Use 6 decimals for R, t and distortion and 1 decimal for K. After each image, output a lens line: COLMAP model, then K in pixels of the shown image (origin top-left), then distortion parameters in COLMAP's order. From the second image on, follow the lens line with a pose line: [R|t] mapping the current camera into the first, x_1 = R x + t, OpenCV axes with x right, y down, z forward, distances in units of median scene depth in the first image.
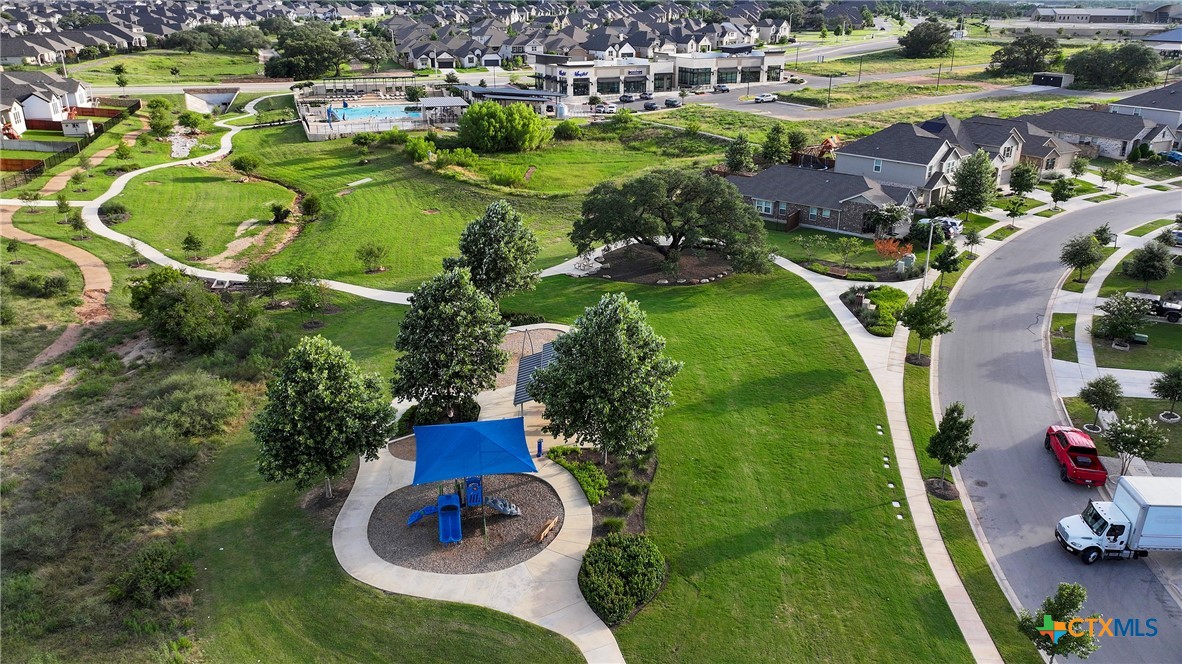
lens RADIAL K [[840.6, 0, 591.0], [0, 840.6, 332.0], [0, 0, 1]] dist [0.003557, -0.001292]
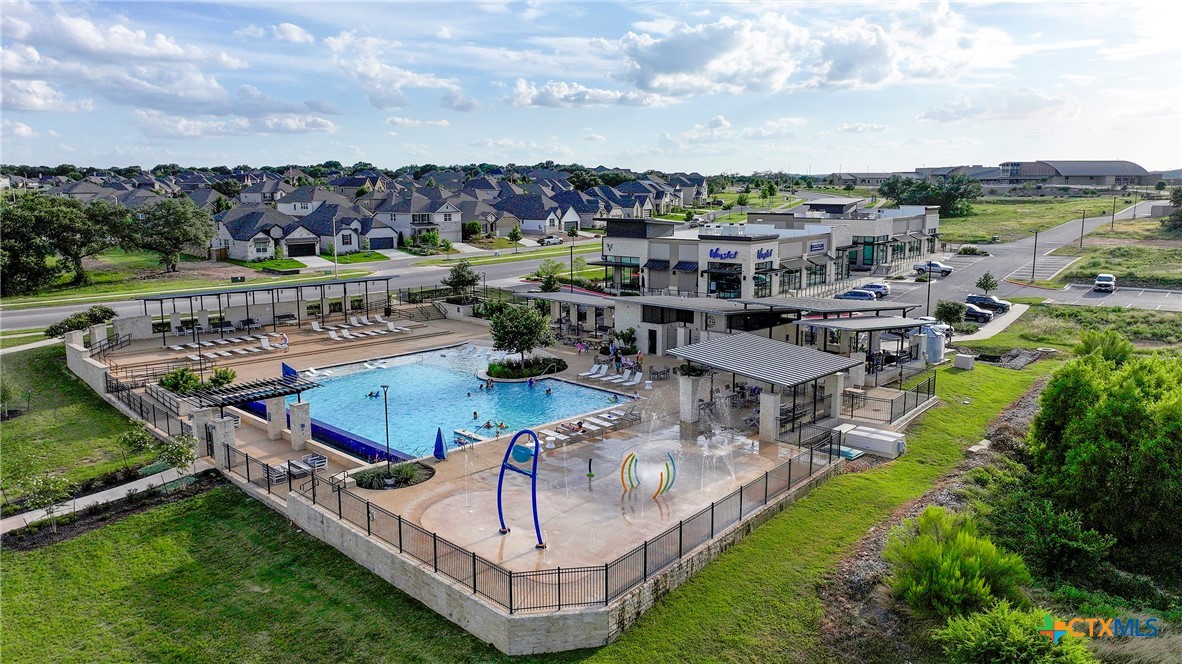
lens RADIAL K [[840.6, 0, 591.0], [0, 840.6, 332.0], [0, 0, 1]] dist [0.003557, -0.001292]
pose [[0.907556, -0.078466, 0.412536, -0.230165], [0.159615, 0.973113, -0.166055, -0.153100], [-0.388414, 0.216551, 0.895678, 0.474987]]
